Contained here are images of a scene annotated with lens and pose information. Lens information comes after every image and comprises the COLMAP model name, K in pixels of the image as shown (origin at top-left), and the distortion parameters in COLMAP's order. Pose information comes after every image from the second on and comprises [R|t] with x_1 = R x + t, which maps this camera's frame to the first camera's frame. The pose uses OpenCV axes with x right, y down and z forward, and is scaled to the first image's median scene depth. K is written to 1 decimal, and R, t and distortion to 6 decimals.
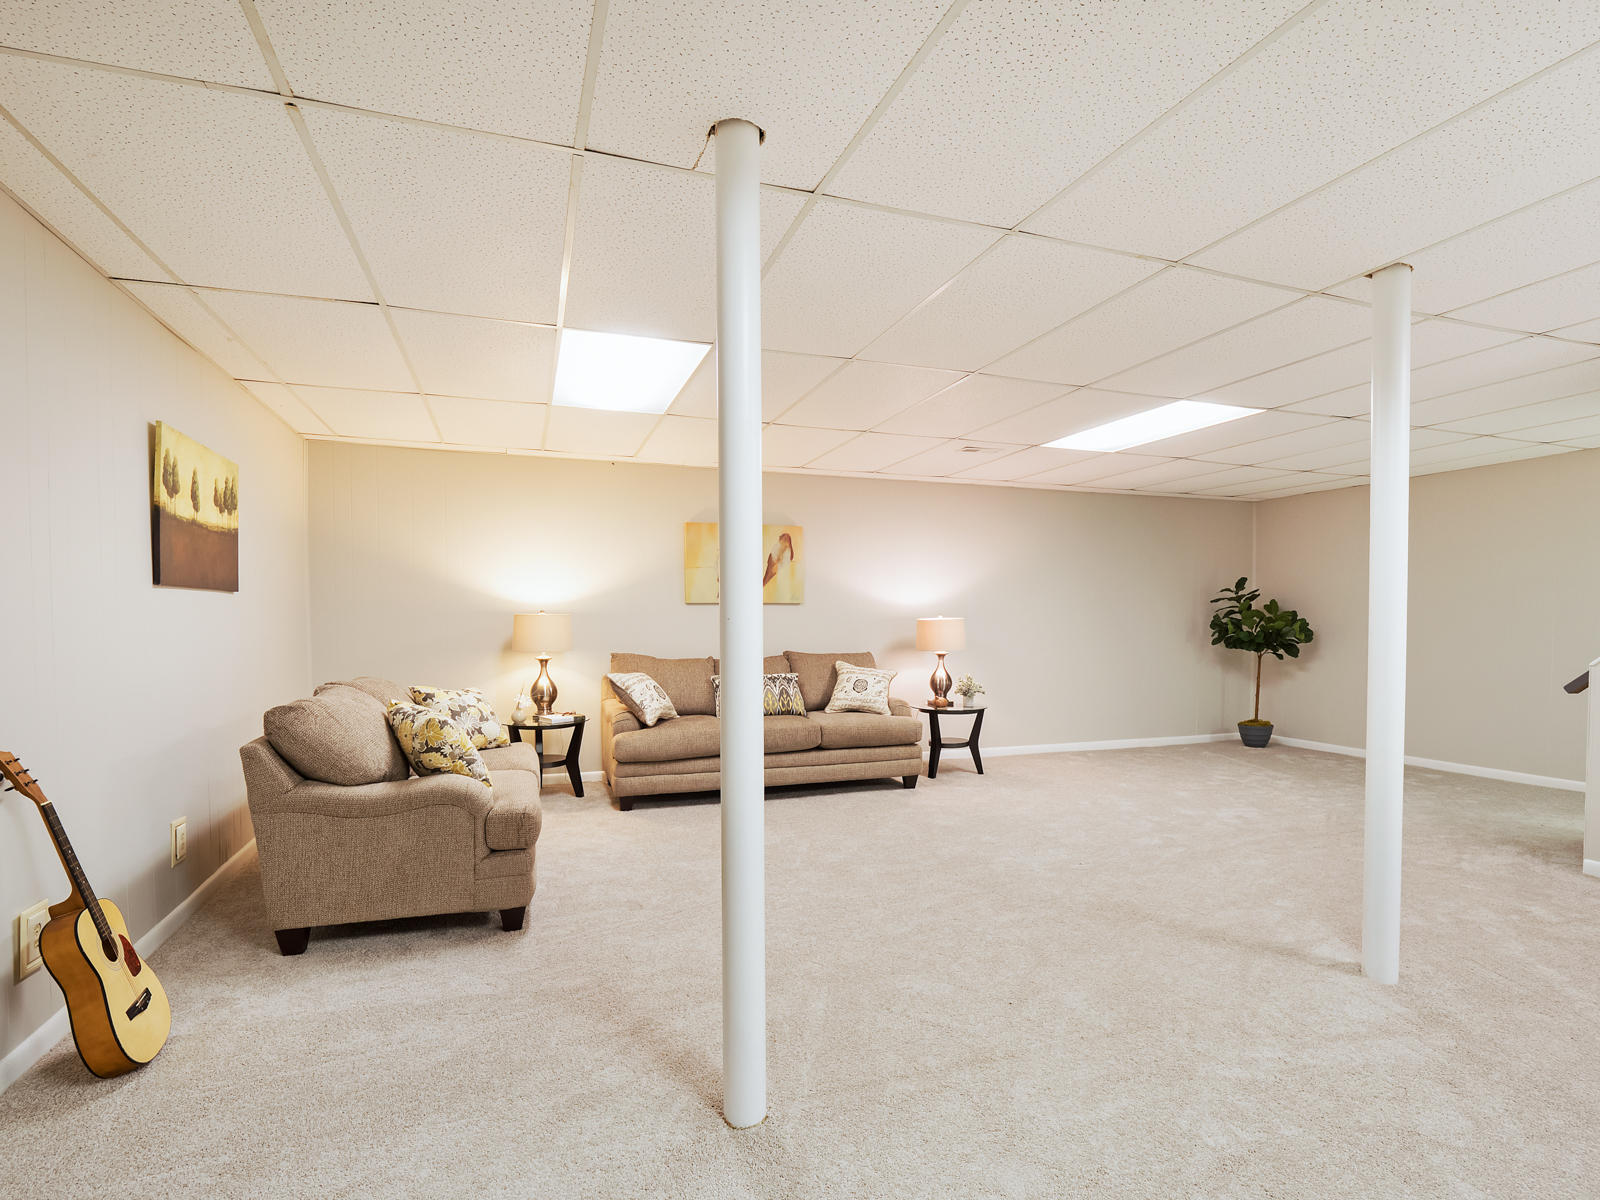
lens RADIAL K [[797.6, 0, 800.0], [0, 797.6, 600.0], [0, 0, 1]] dist [0.000816, -0.000126]
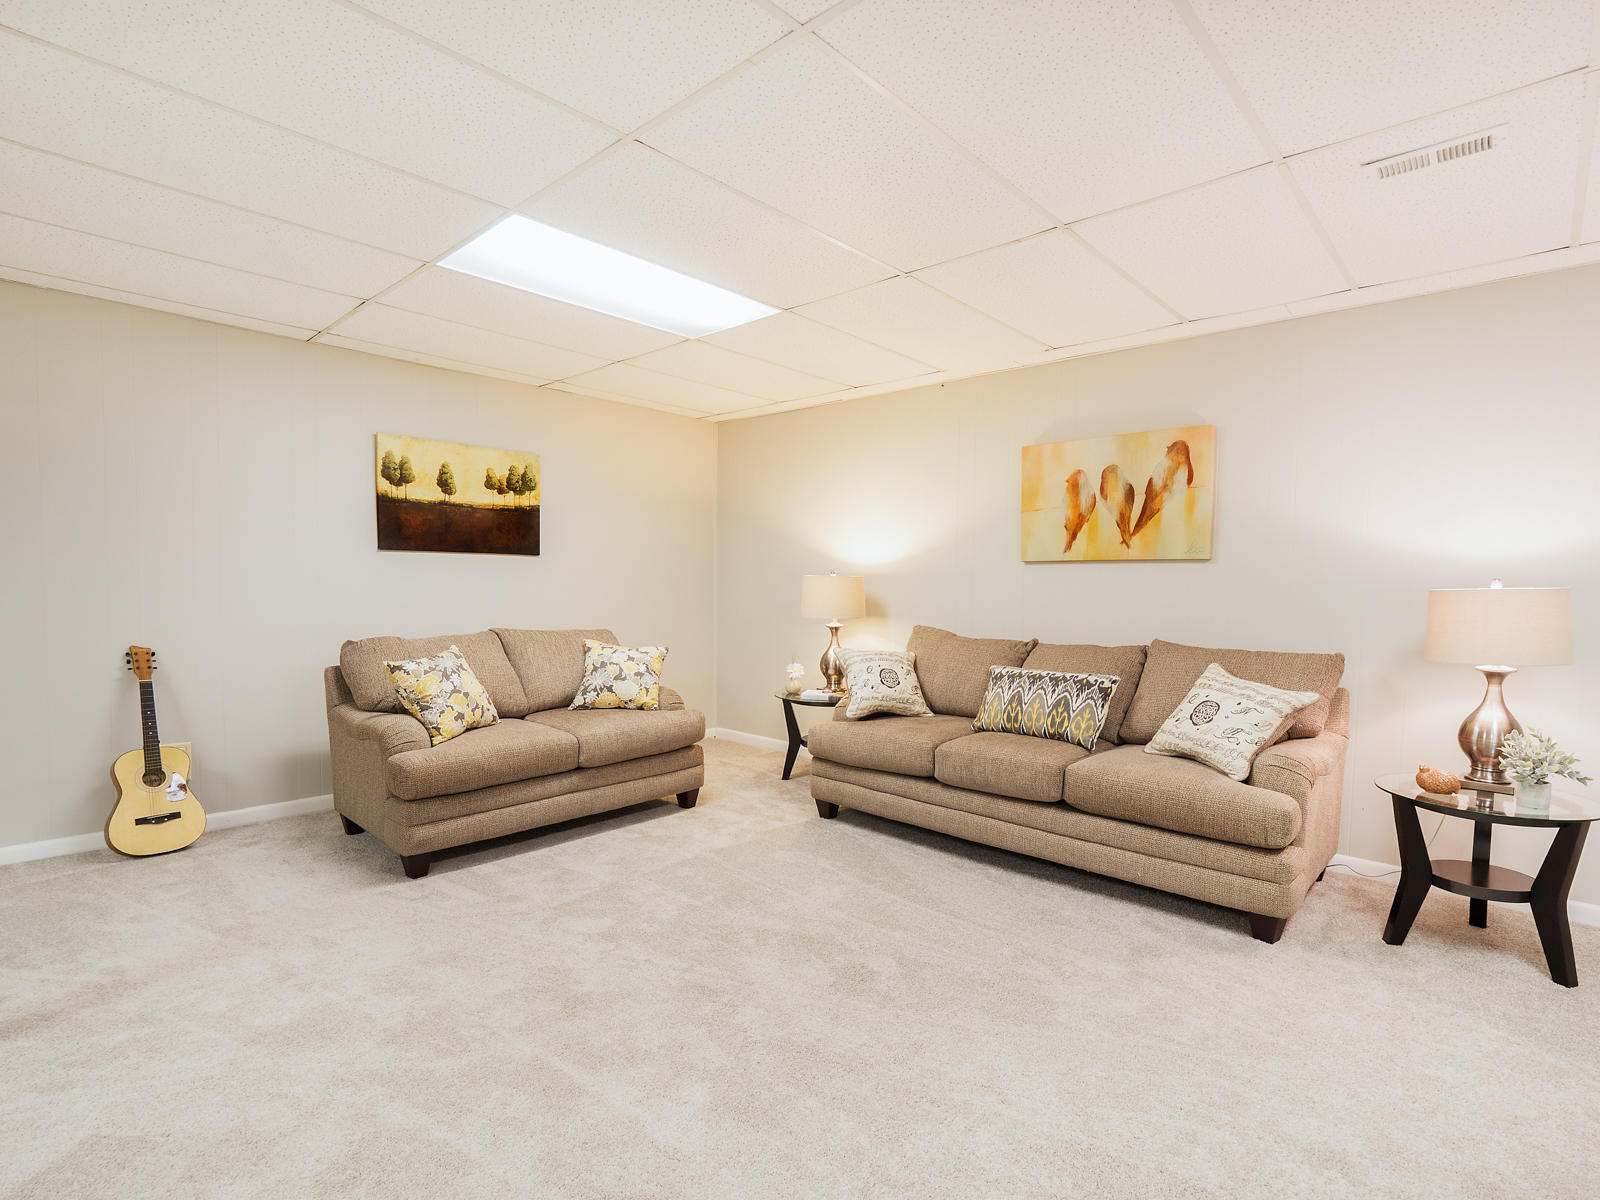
lens RADIAL K [[797.6, 0, 800.0], [0, 797.6, 600.0], [0, 0, 1]] dist [0.000816, -0.000126]
pose [[0.465448, 0.025032, -0.884721, 0.440527], [0.005209, 0.999505, 0.031020, 0.016861], [0.885060, -0.019046, 0.465087, 0.555859]]
